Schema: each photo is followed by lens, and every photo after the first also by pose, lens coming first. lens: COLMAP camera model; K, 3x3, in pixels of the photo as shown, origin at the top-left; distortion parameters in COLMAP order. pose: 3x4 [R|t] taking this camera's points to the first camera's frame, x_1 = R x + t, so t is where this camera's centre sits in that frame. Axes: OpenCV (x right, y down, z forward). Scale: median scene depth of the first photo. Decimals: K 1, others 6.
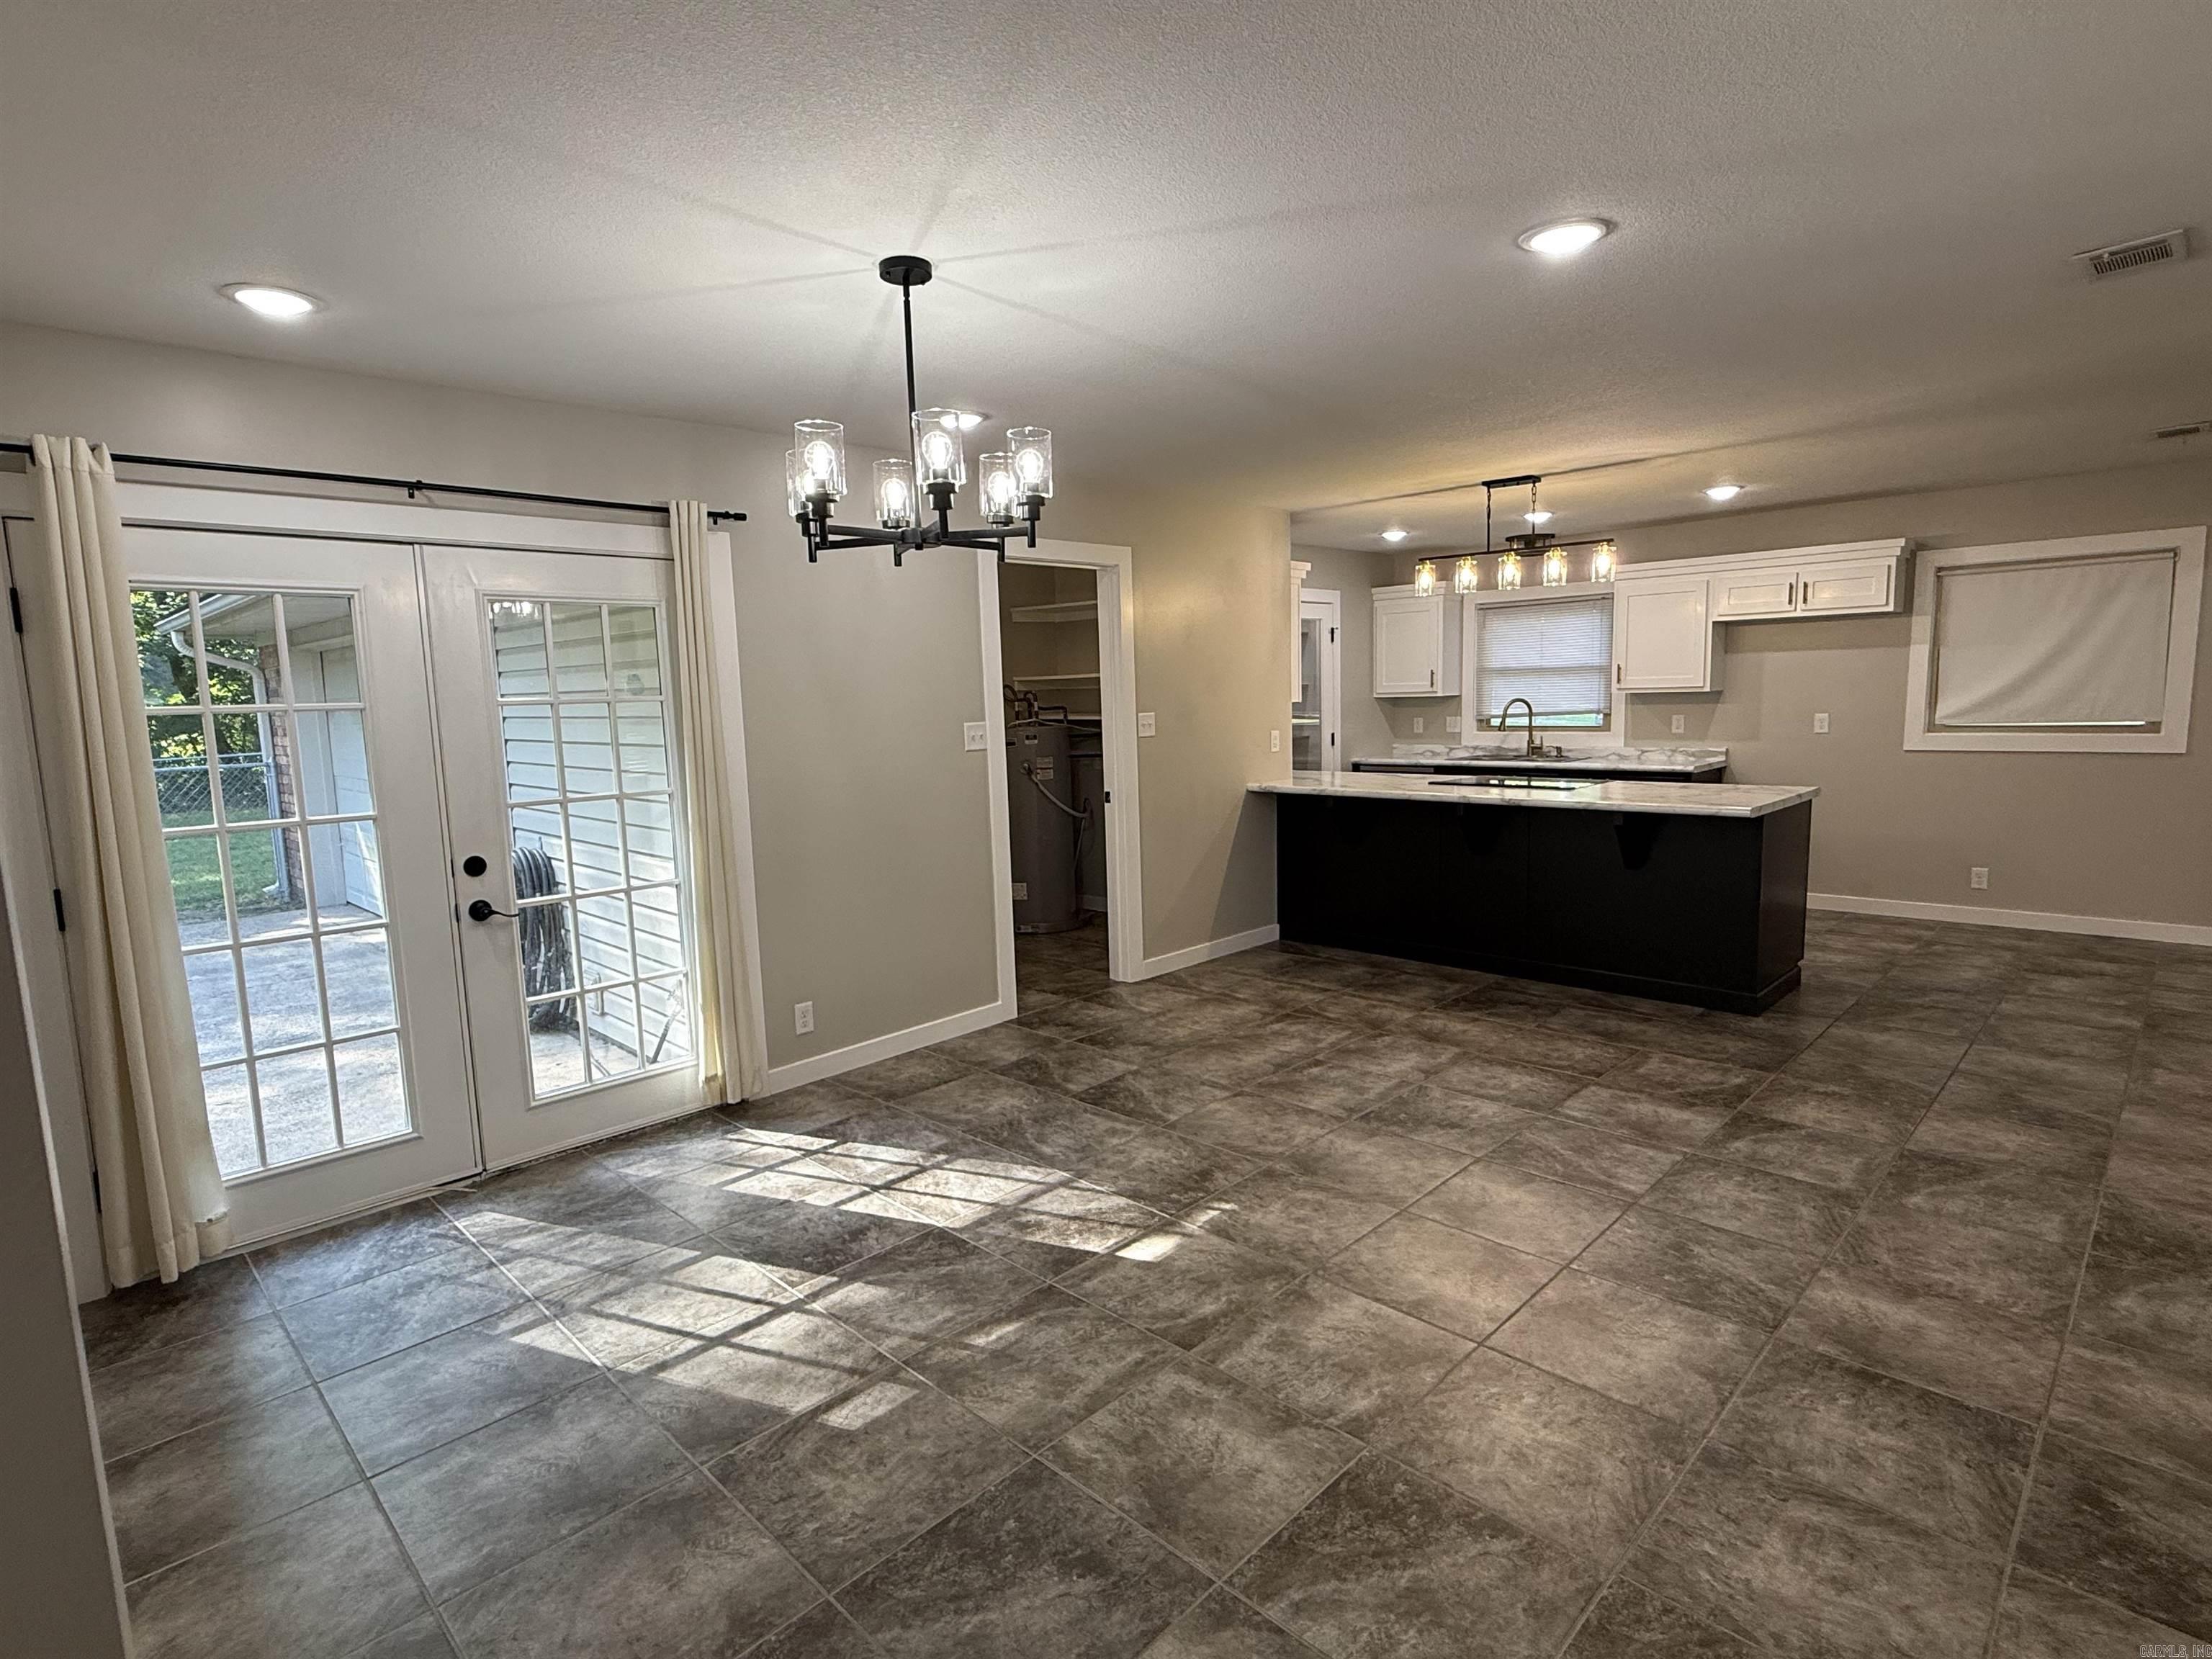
lens RADIAL K [[1123.0, 0, 1097.4], [0, 1123.0, 836.5], [0, 0, 1]] dist [0.002135, 0.000283]
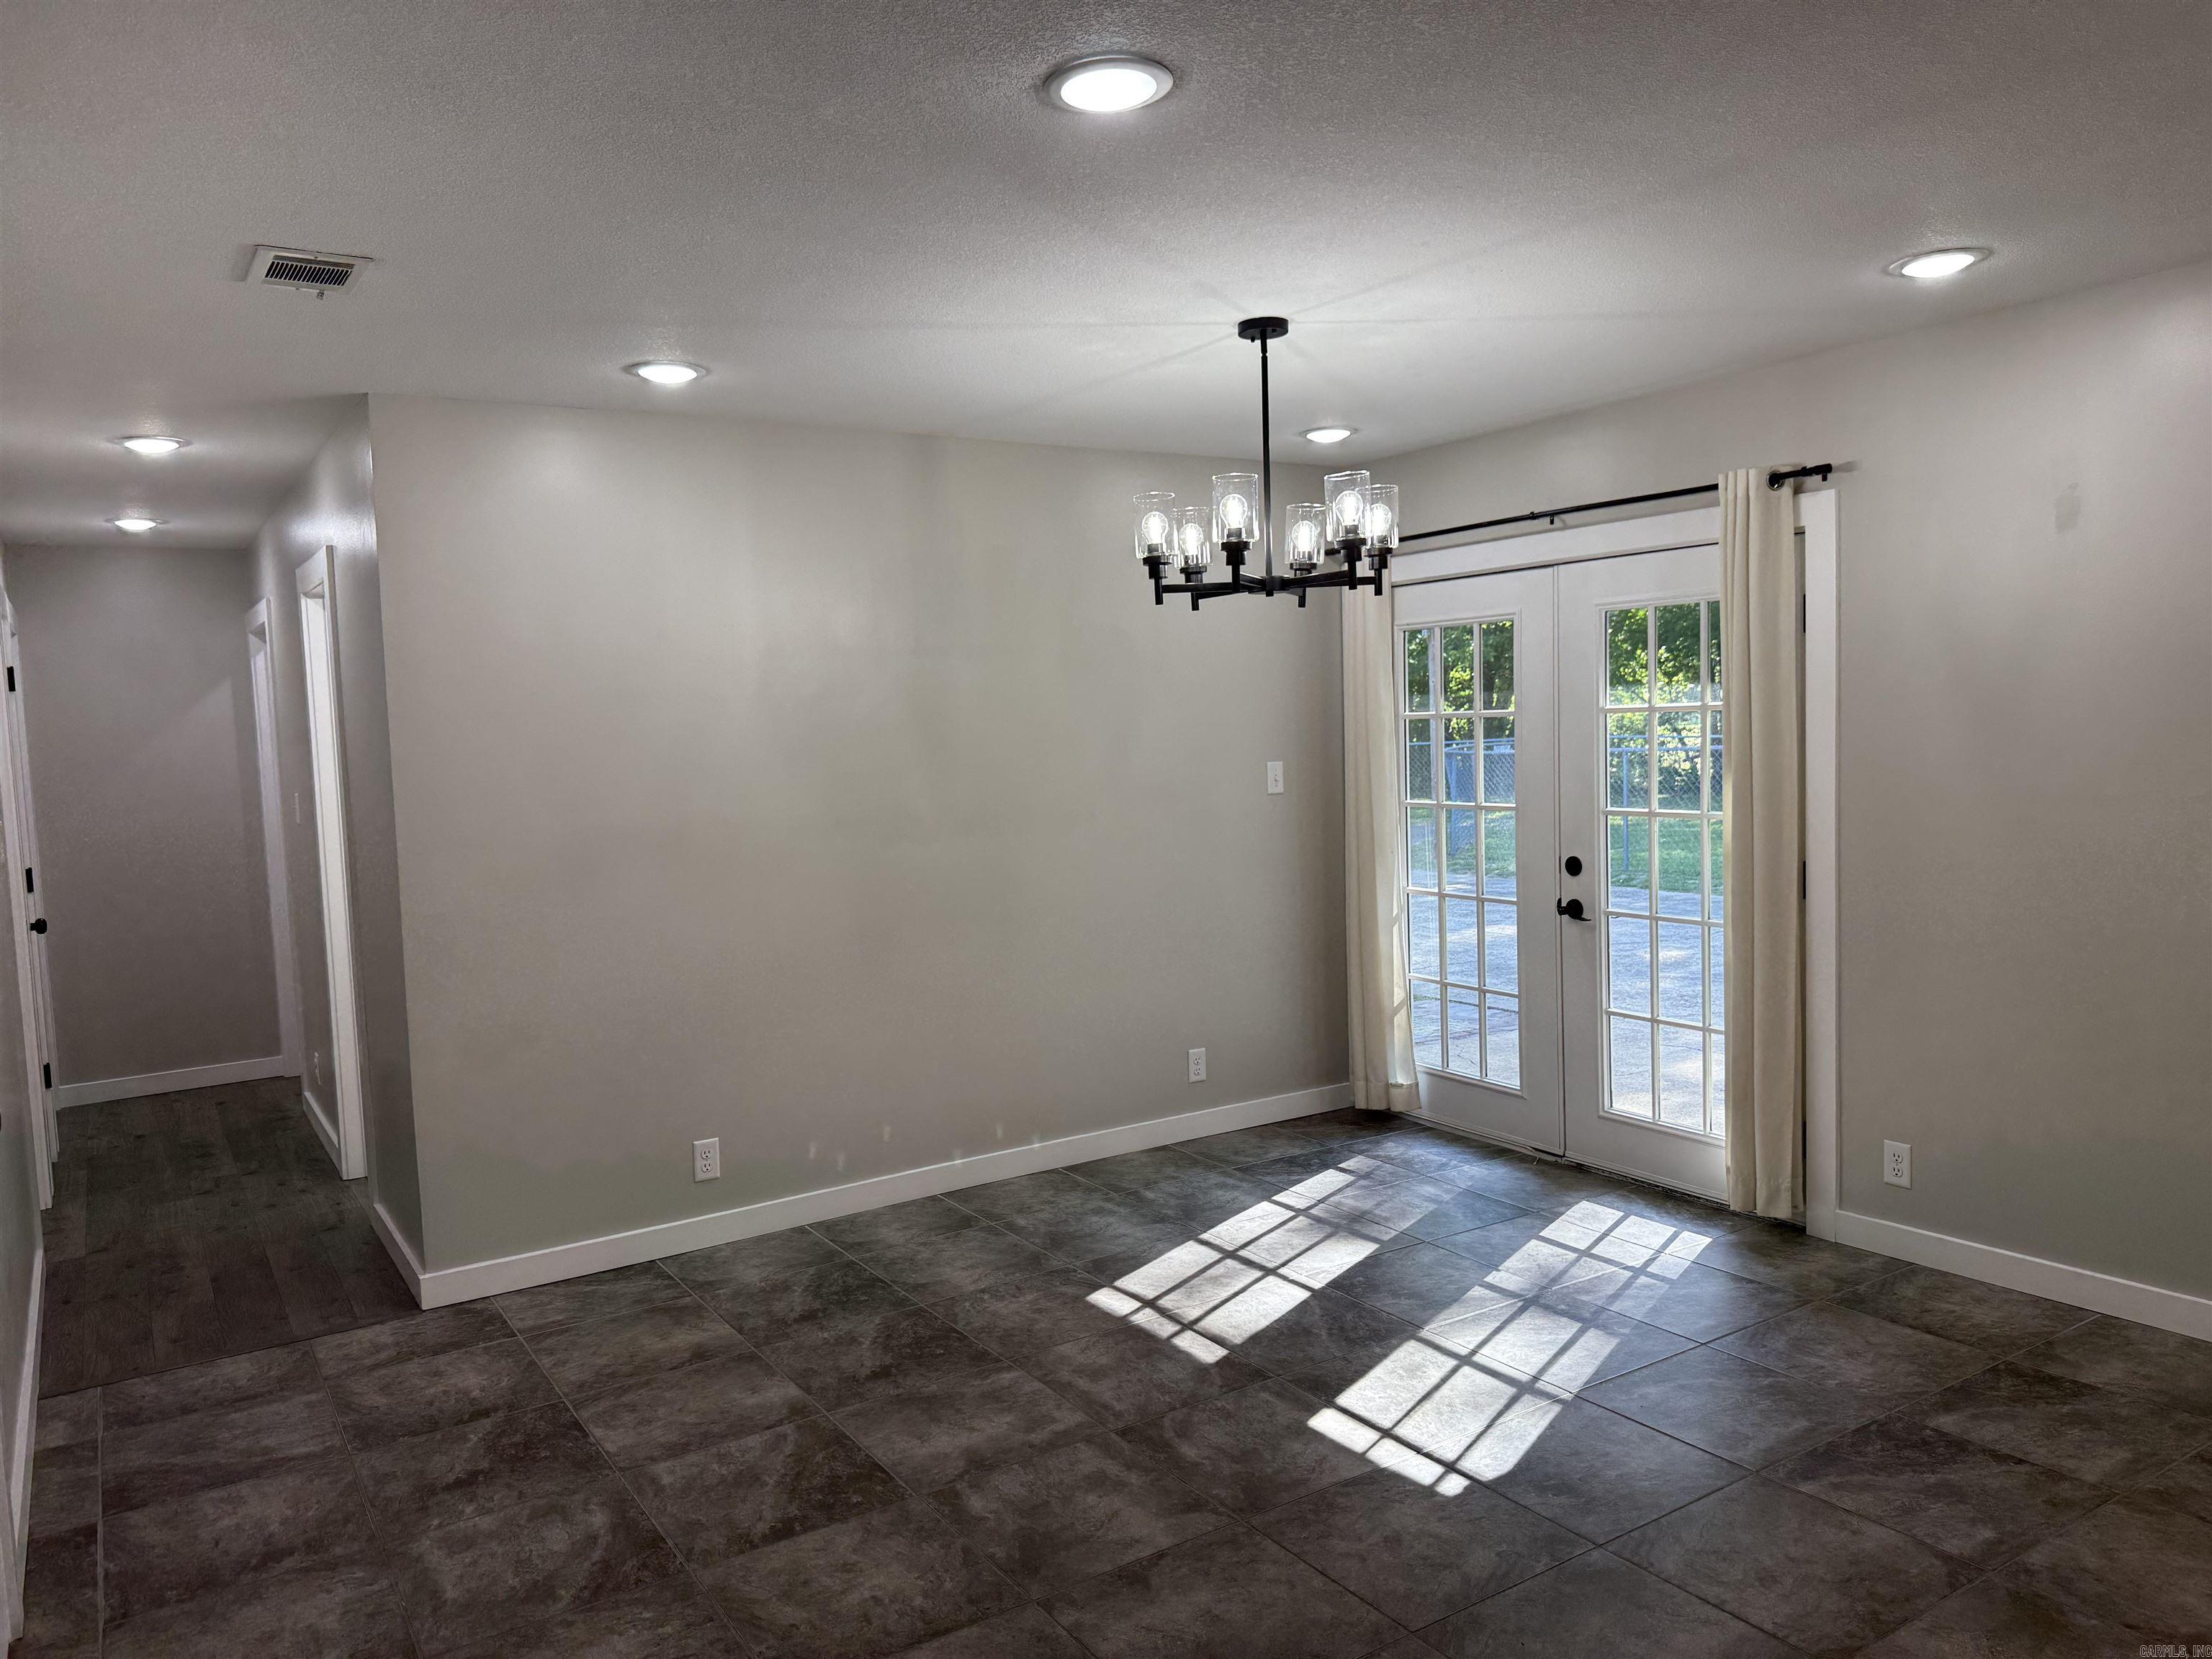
lens RADIAL K [[1565.2, 0, 1107.6], [0, 1565.2, 823.0], [0, 0, 1]] dist [0.027360, -0.043587]
pose [[-0.211142, 0.107517, -0.971524, 0.809946], [-0.081414, 0.988544, 0.127095, -0.138510], [0.974059, 0.105931, -0.199970, 0.734051]]
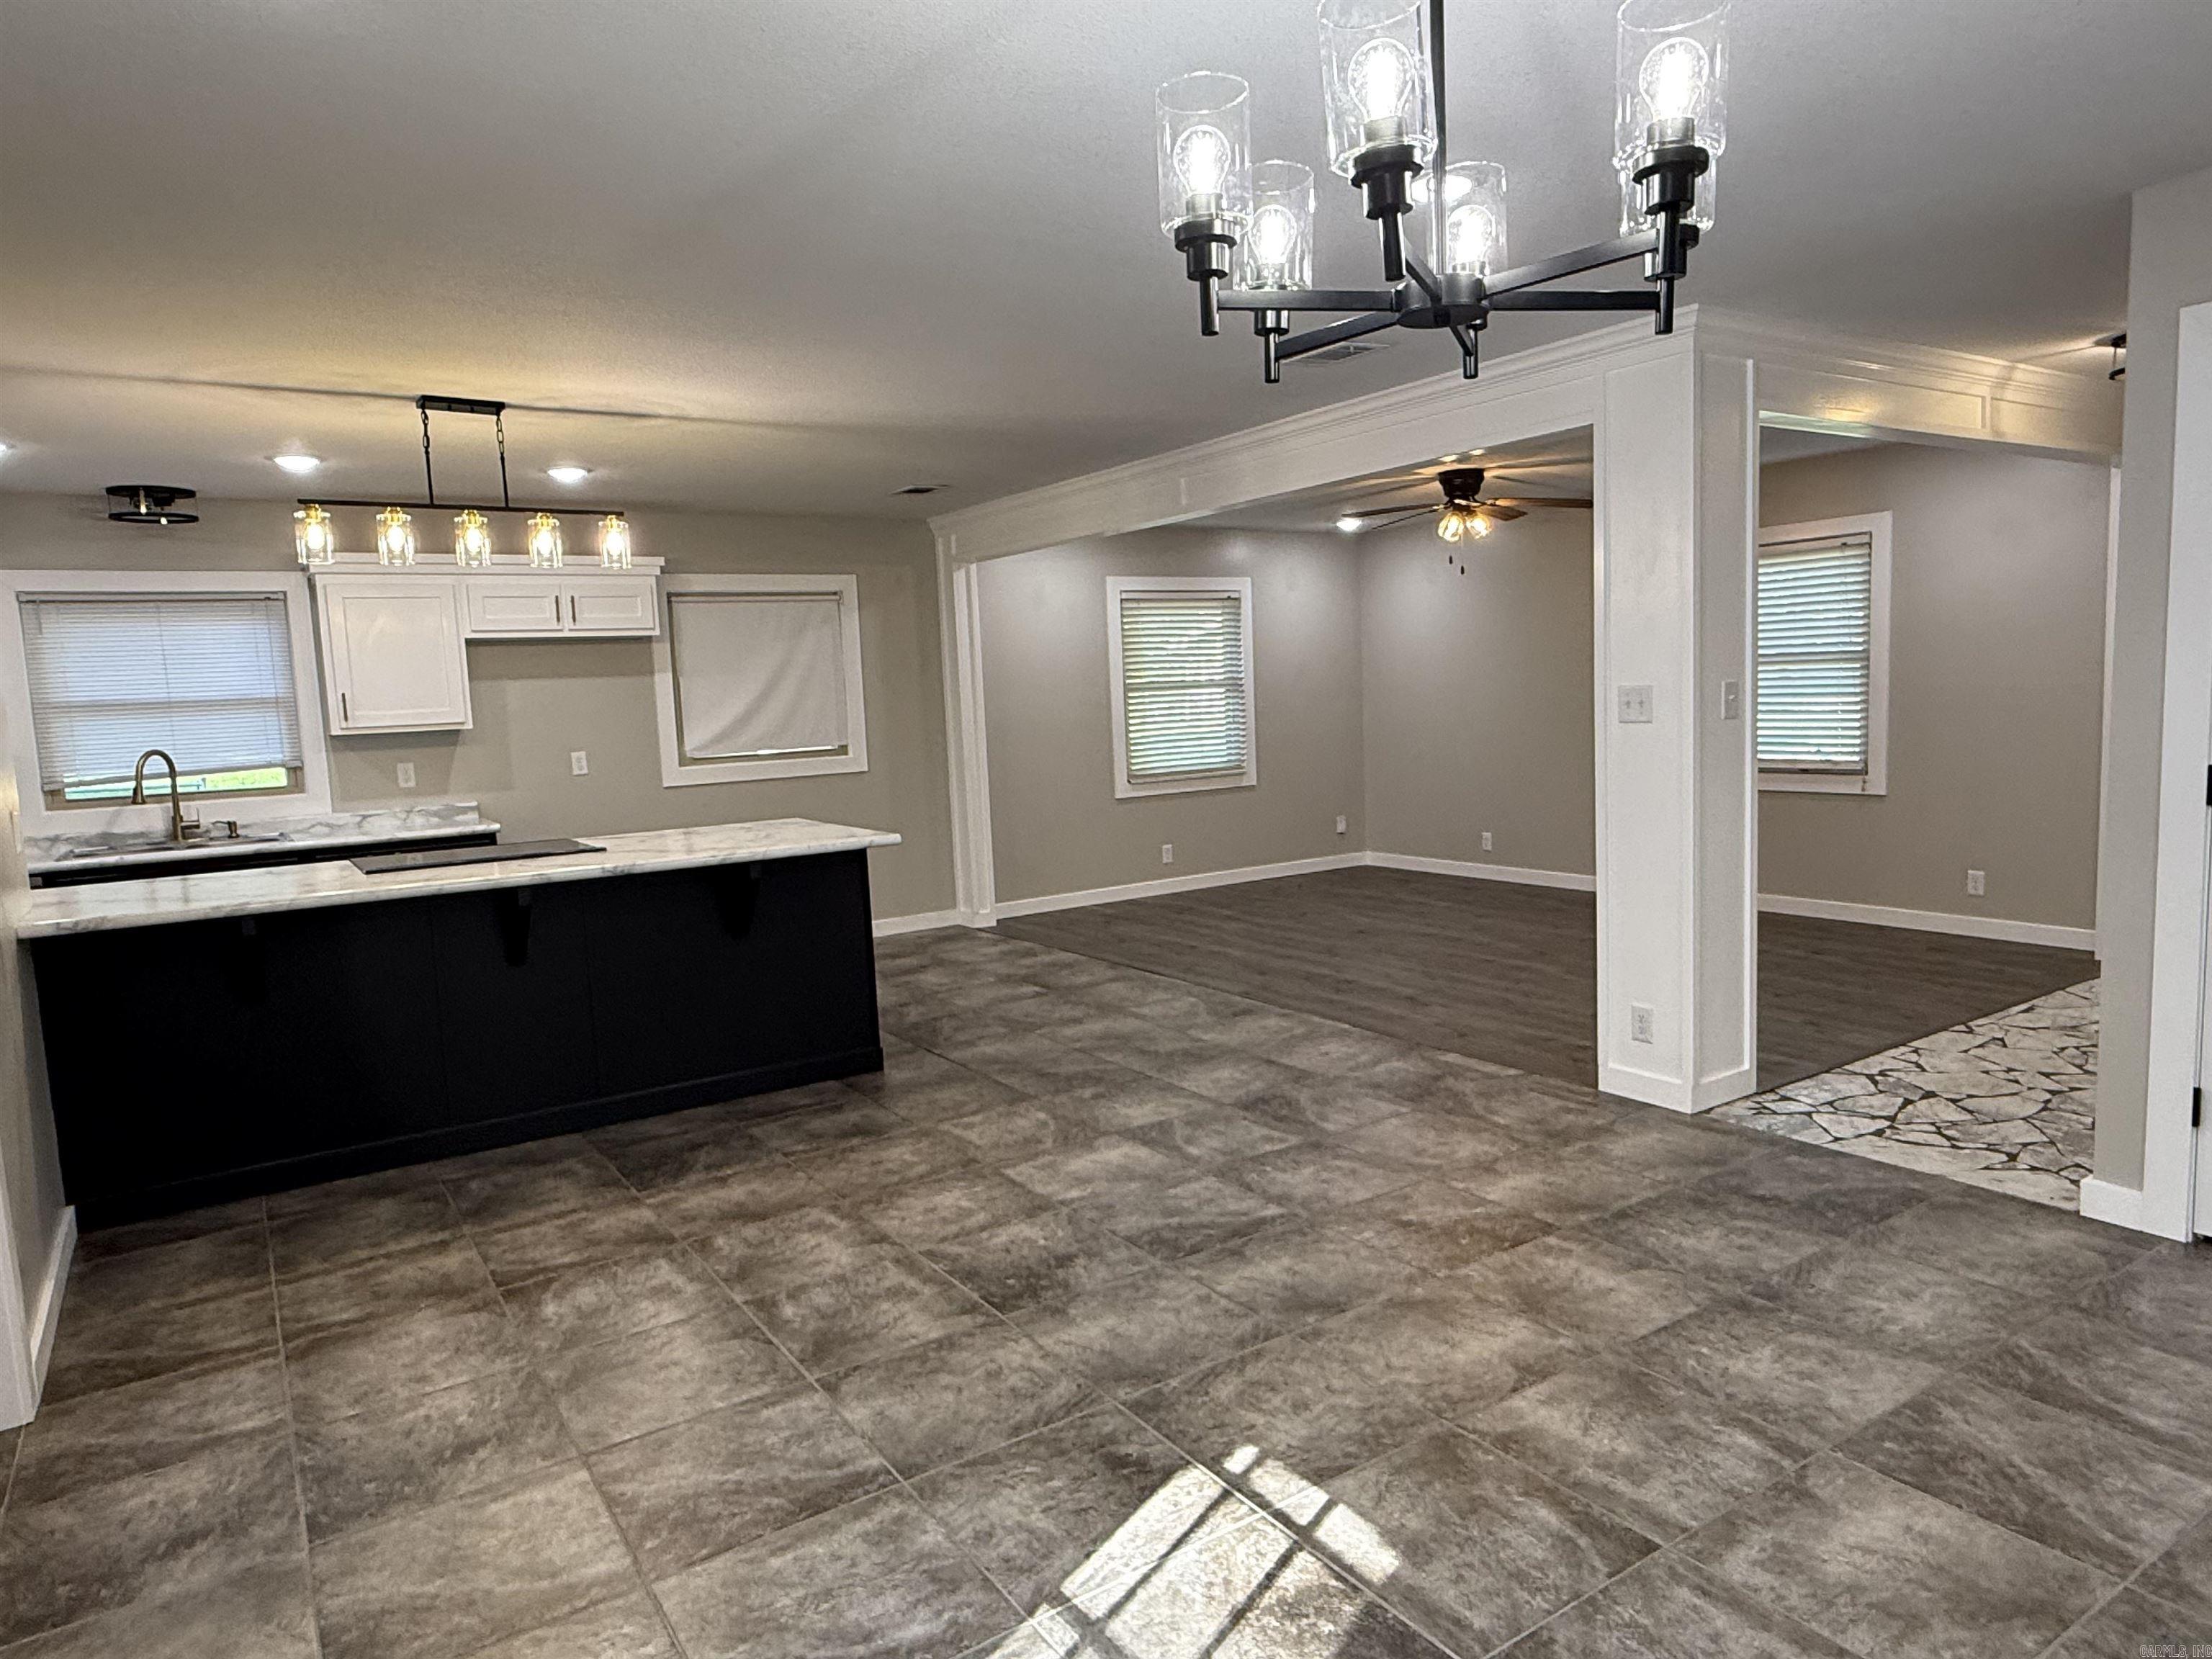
lens RADIAL K [[1379.9, 0, 1101.6], [0, 1379.9, 831.7], [0, 0, 1]] dist [-0.003772, 0.005640]
pose [[0.204727, -0.082260, 0.975356, -0.497900], [0.164010, 0.985257, 0.048669, -0.058444], [-0.964981, 0.150004, 0.215201, 0.661210]]
